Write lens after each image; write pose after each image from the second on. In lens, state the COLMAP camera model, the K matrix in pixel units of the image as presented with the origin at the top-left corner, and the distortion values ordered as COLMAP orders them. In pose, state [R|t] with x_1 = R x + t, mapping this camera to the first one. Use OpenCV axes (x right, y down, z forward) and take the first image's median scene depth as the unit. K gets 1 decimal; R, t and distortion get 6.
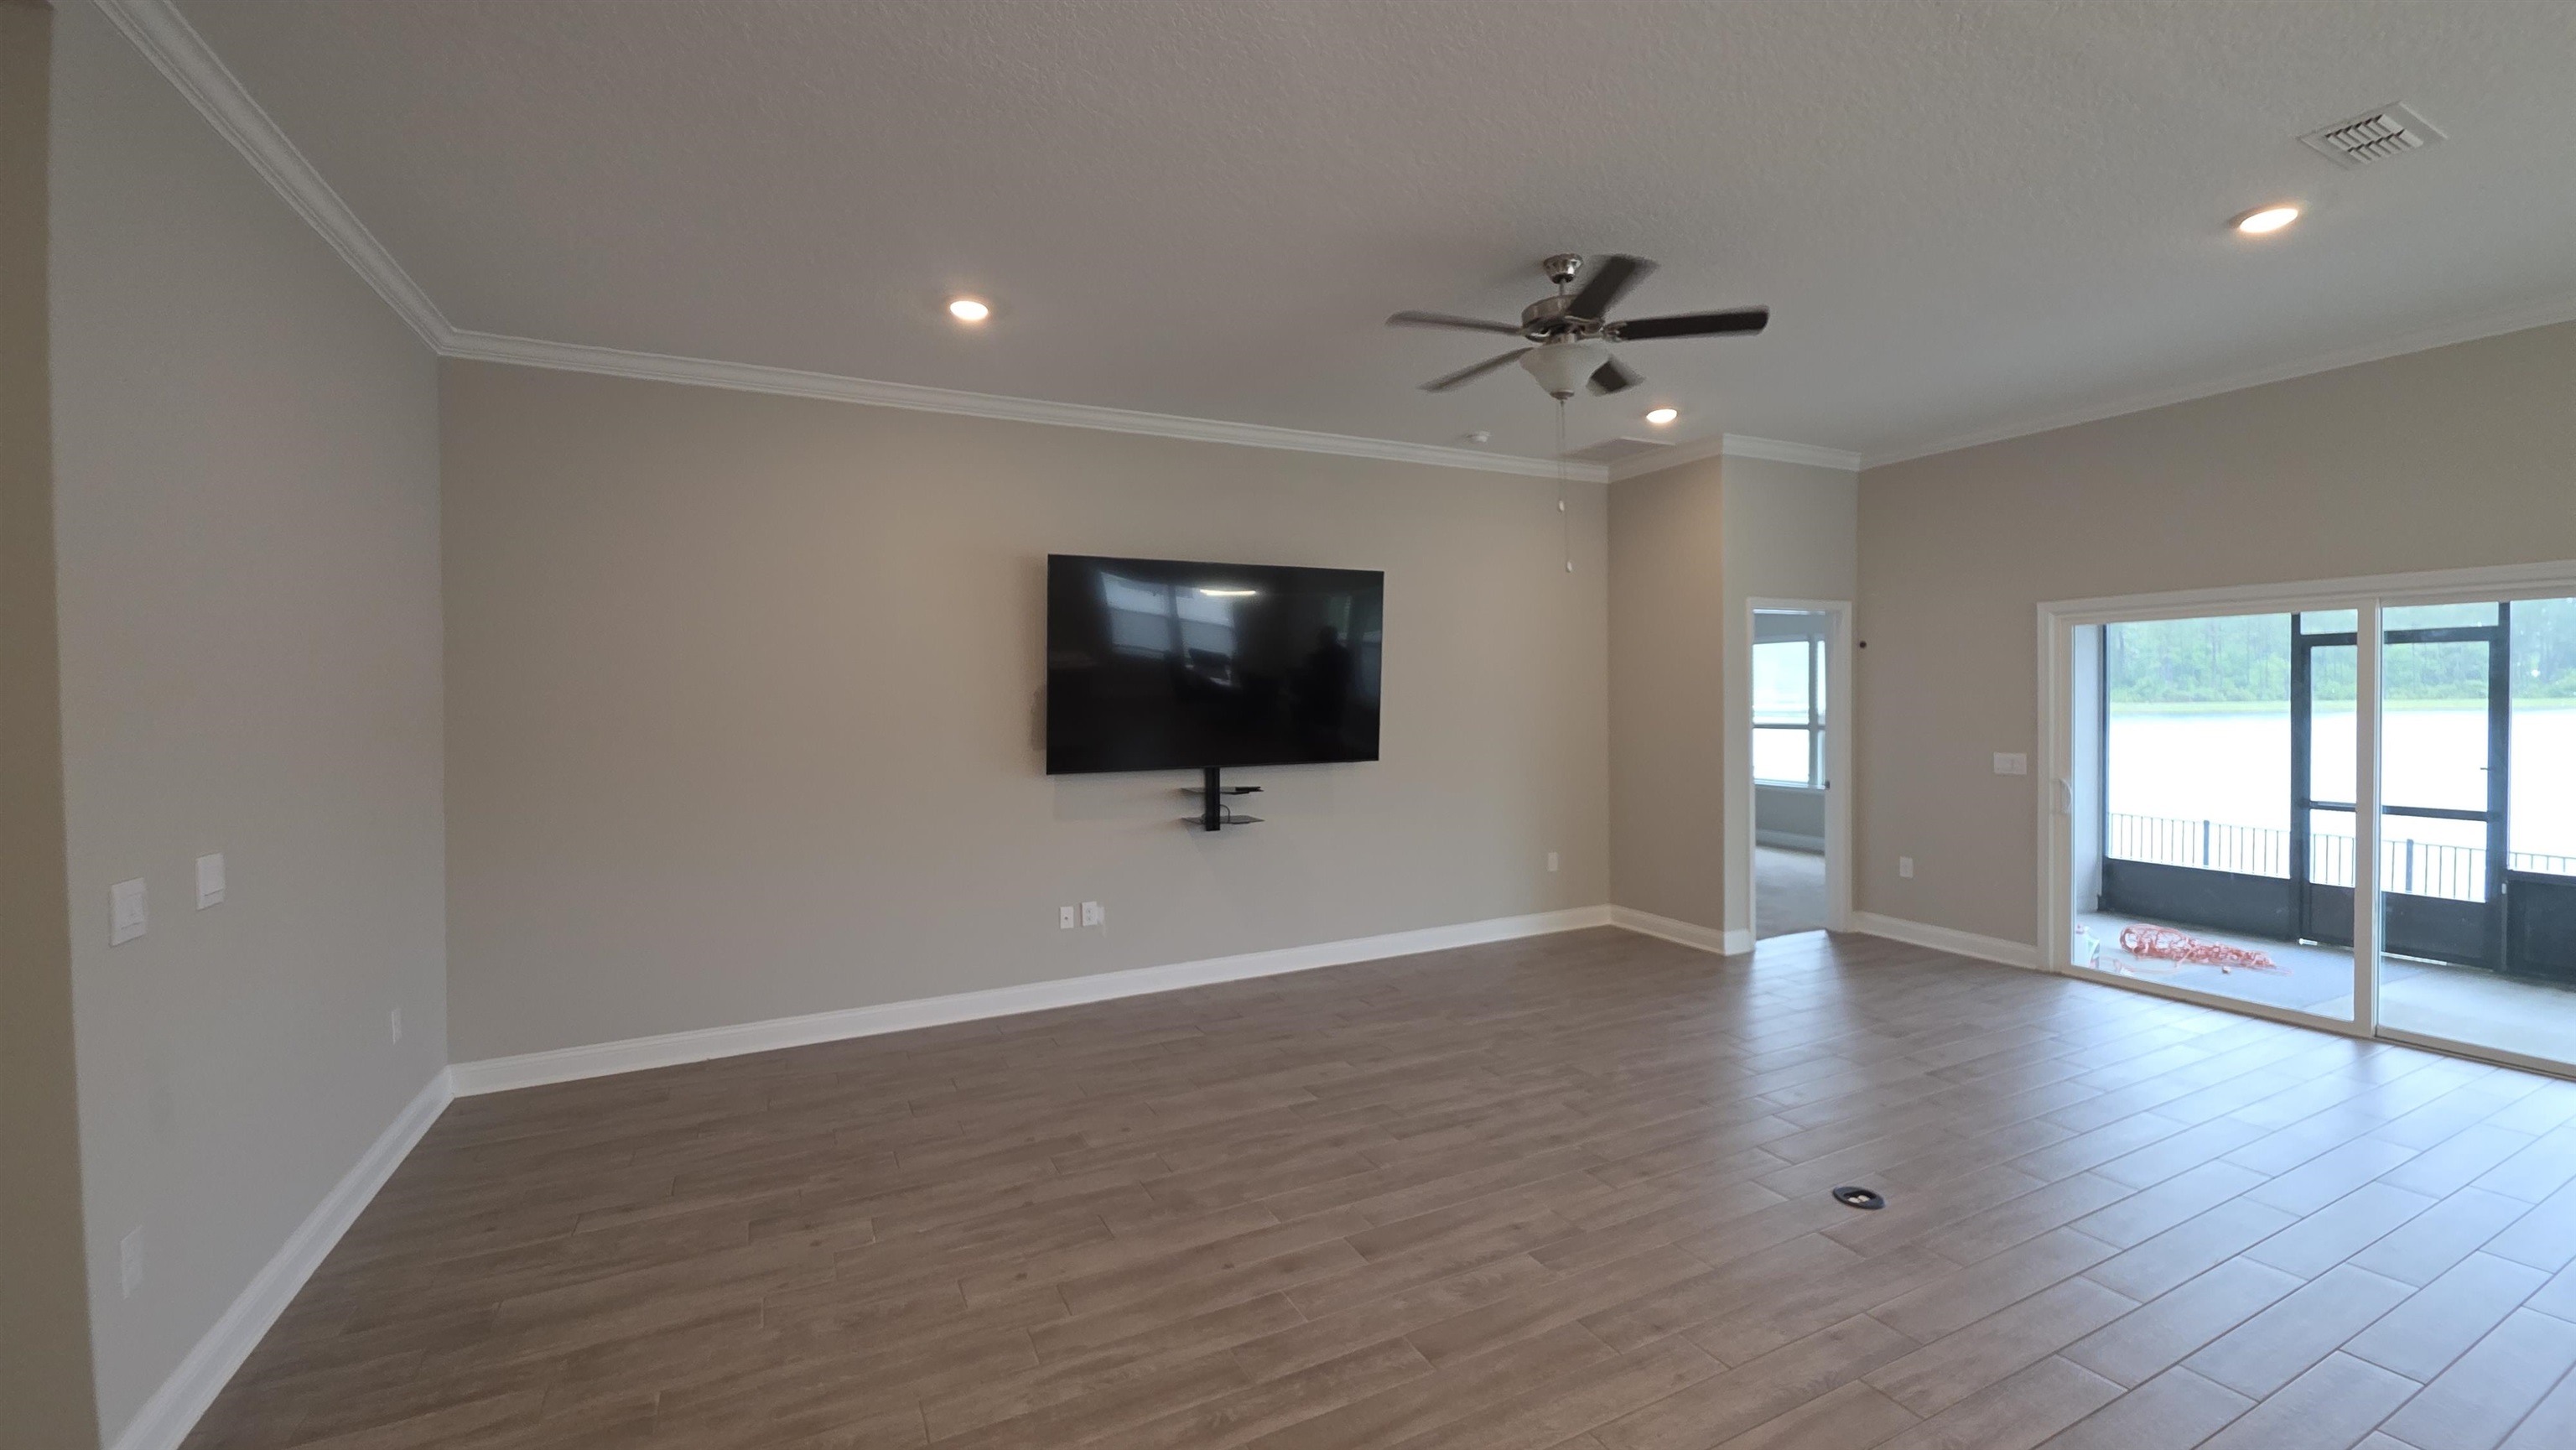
lens RADIAL K [[1031.5, 0, 1296.0], [0, 1031.5, 717.0], [0, 0, 1]] dist [0.007249, -0.004922]
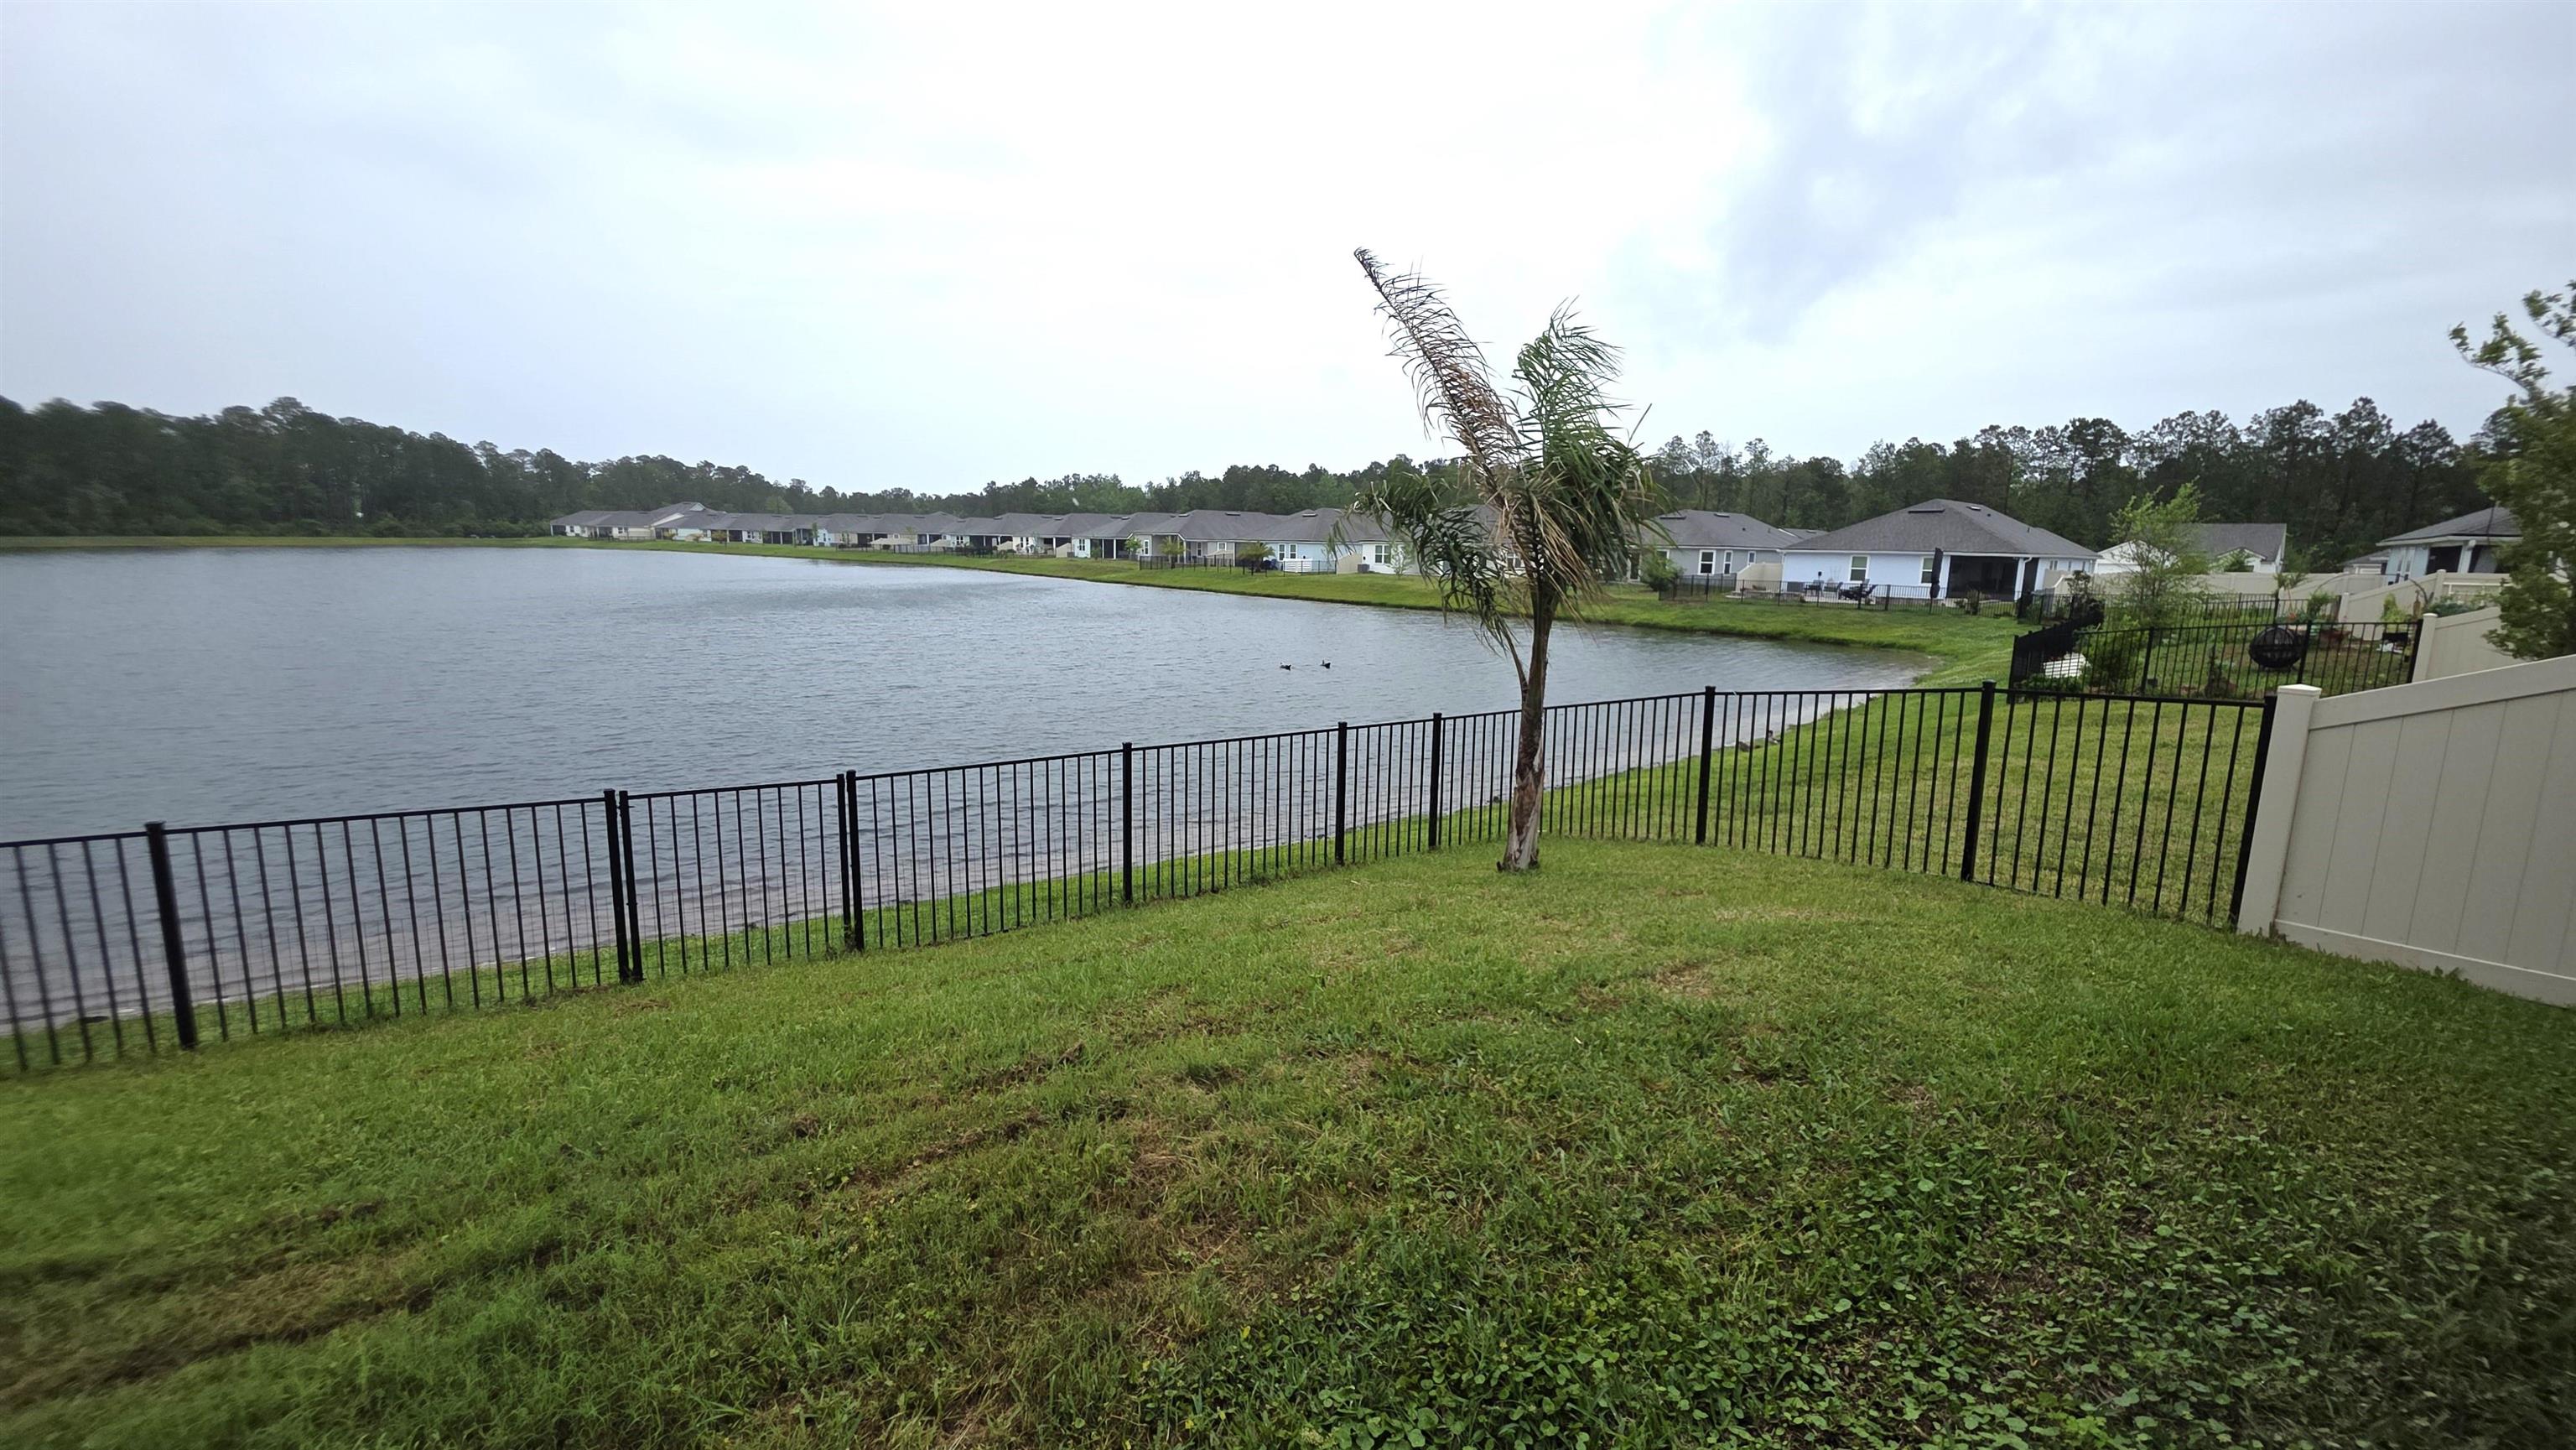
lens RADIAL K [[1031.5, 0, 1298.4], [0, 1031.5, 726.0], [0, 0, 1]] dist [0.007249, -0.004922]
pose [[-0.039245, -0.162307, 0.985960, 0.874041], [-0.001920, 0.986730, 0.162358, -0.015078], [-0.999228, 0.004479, -0.039035, 1.056960]]
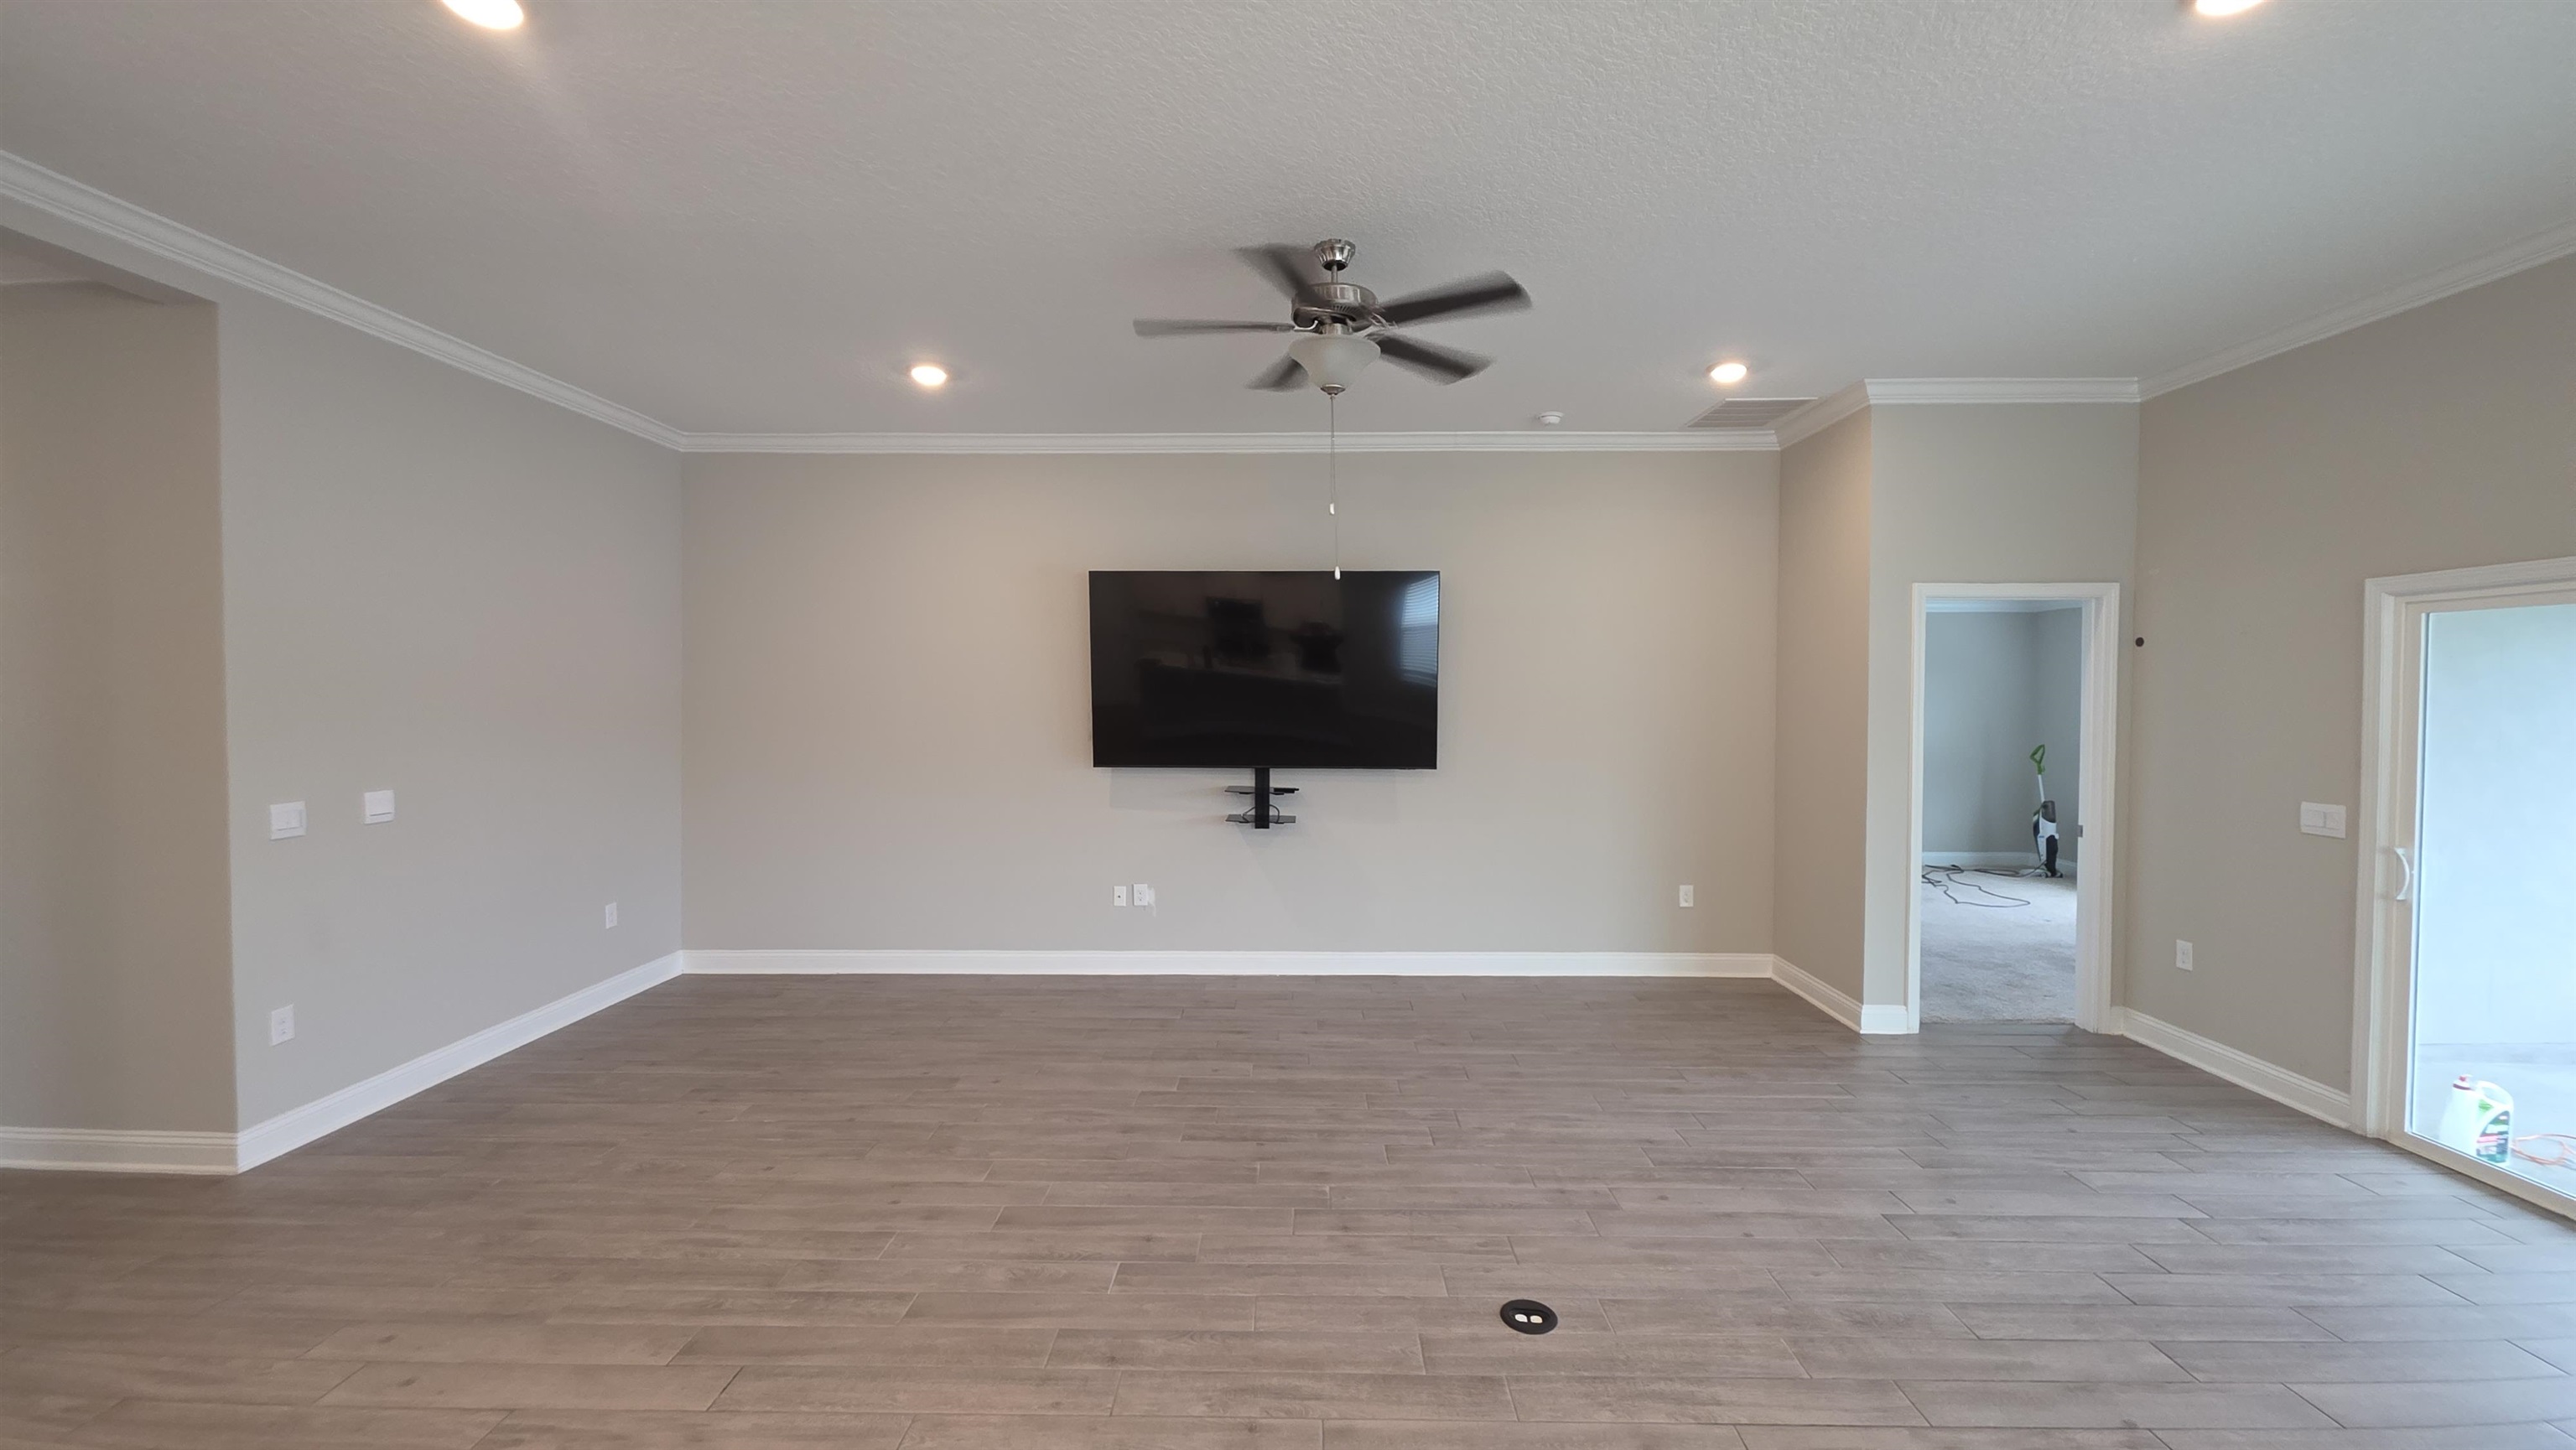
lens RADIAL K [[1031.5, 0, 1294.0], [0, 1031.5, 714.7], [0, 0, 1]] dist [0.007249, -0.004922]
pose [[0.885192, 0.024559, -0.464577, 0.561281], [-0.021985, 0.999698, 0.010958, -0.021074], [0.464706, 0.000514, 0.885465, 0.125726]]
